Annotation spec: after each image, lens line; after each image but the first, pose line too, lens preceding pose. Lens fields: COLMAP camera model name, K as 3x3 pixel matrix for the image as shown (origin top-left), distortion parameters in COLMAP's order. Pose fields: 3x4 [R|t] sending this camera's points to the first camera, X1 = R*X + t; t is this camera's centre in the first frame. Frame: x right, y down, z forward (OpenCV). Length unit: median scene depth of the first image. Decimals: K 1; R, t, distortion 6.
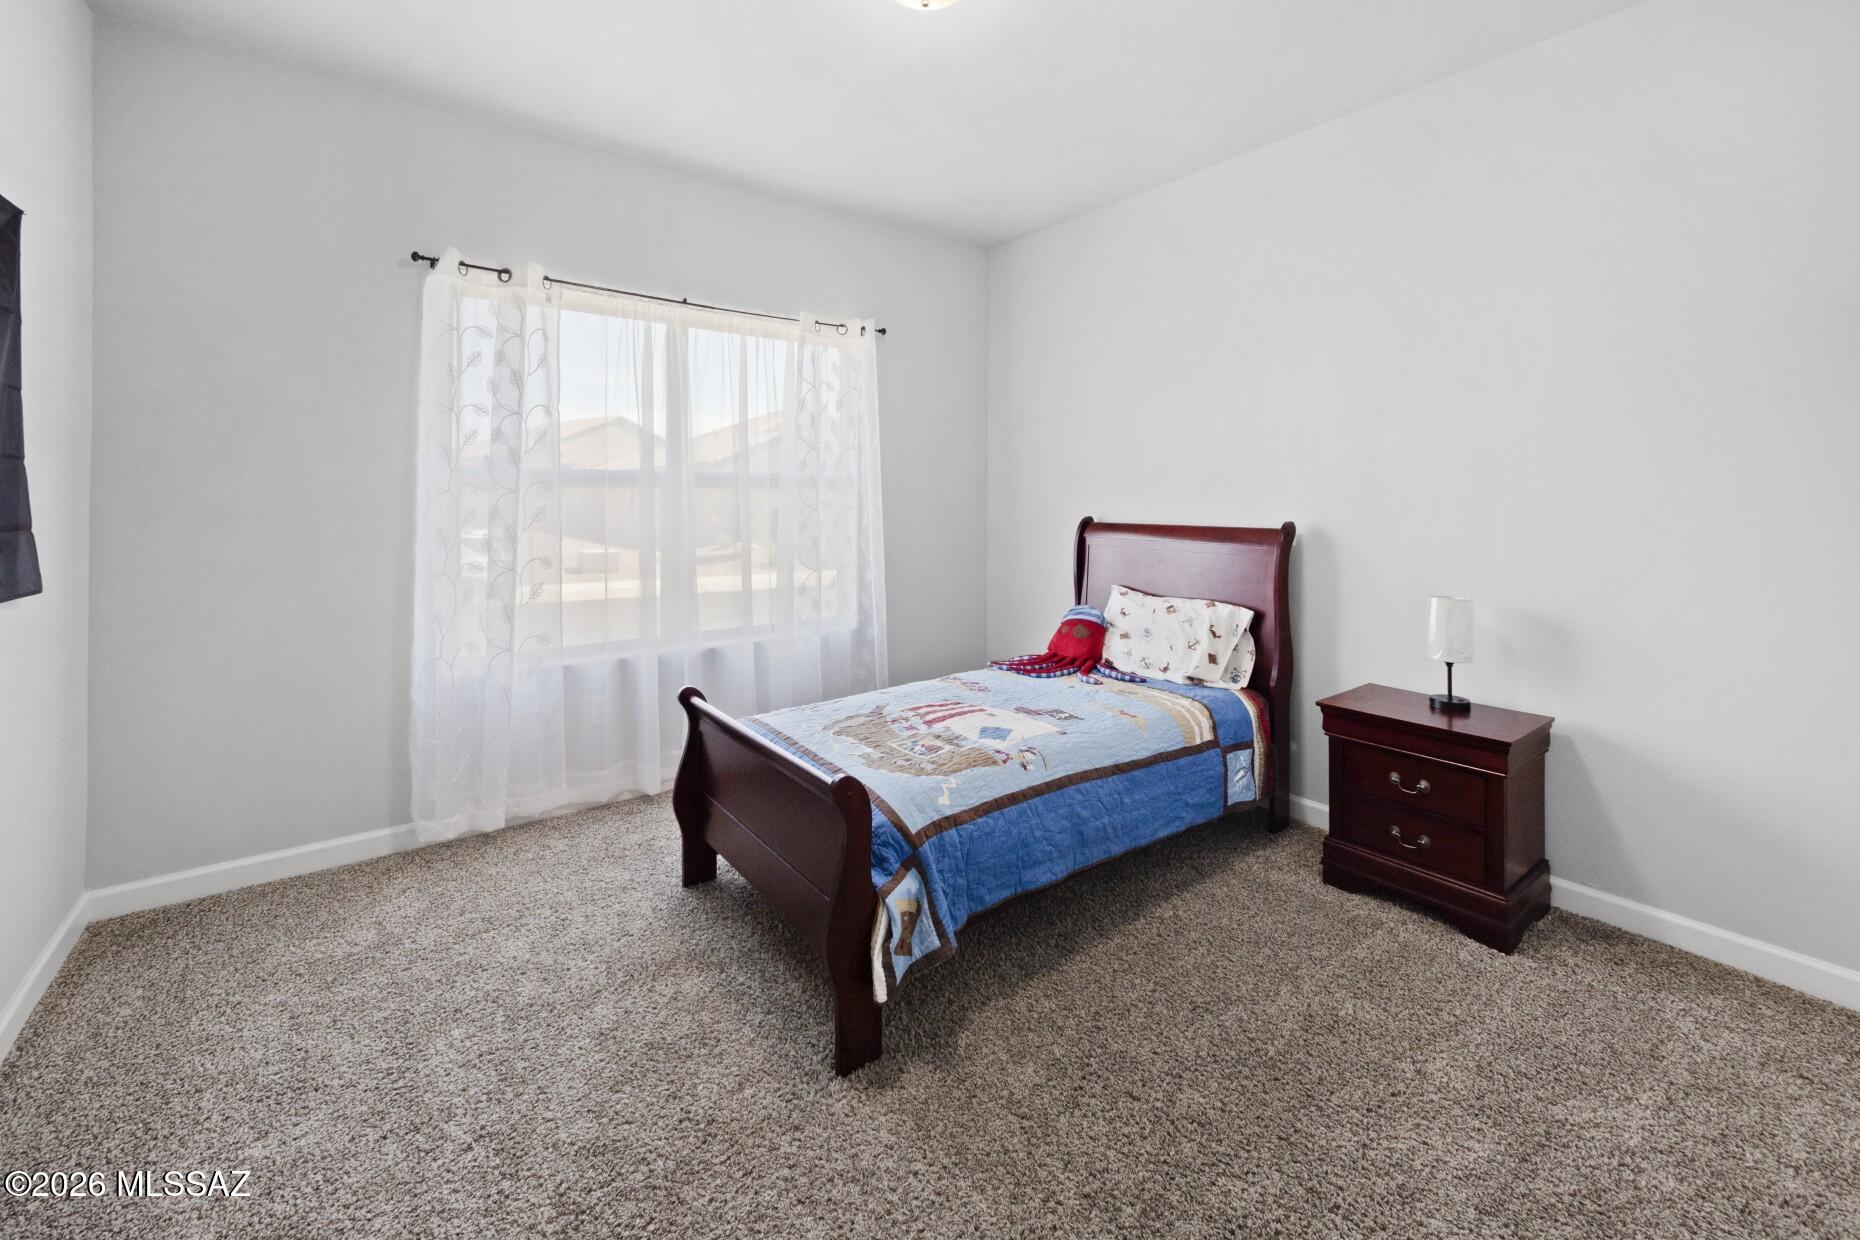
lens RADIAL K [[754.1, 0, 925.9], [0, 754.1, 631.6], [0, 0, 1]] dist [0.000973, 0.025678]
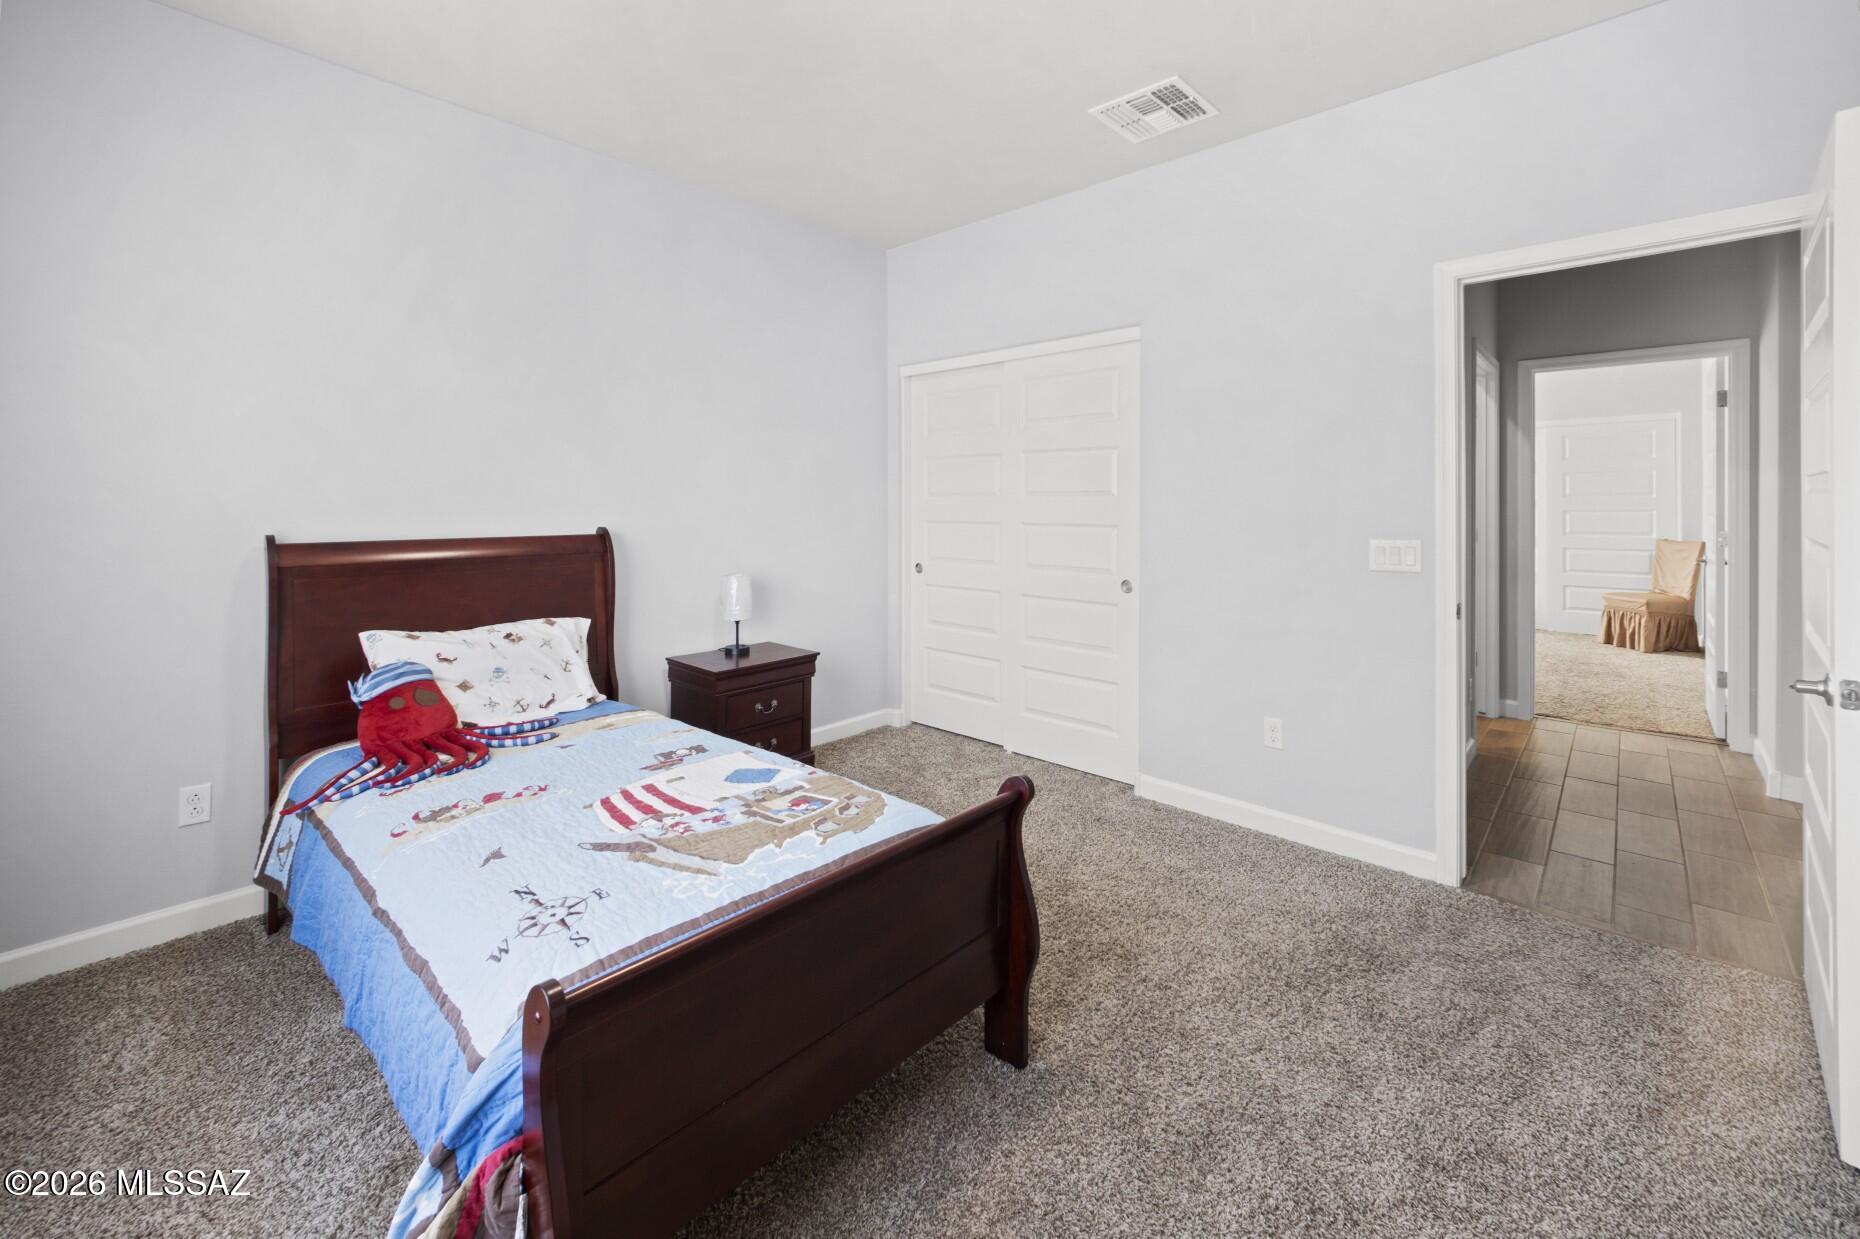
lens RADIAL K [[754.1, 0, 925.9], [0, 754.1, 631.1], [0, 0, 1]] dist [0.000973, 0.025678]
pose [[-0.182350, -0.172870, 0.967918, -0.660730], [0.169010, 0.964259, 0.204057, -0.150663], [-0.968599, 0.200798, -0.146616, 0.784327]]
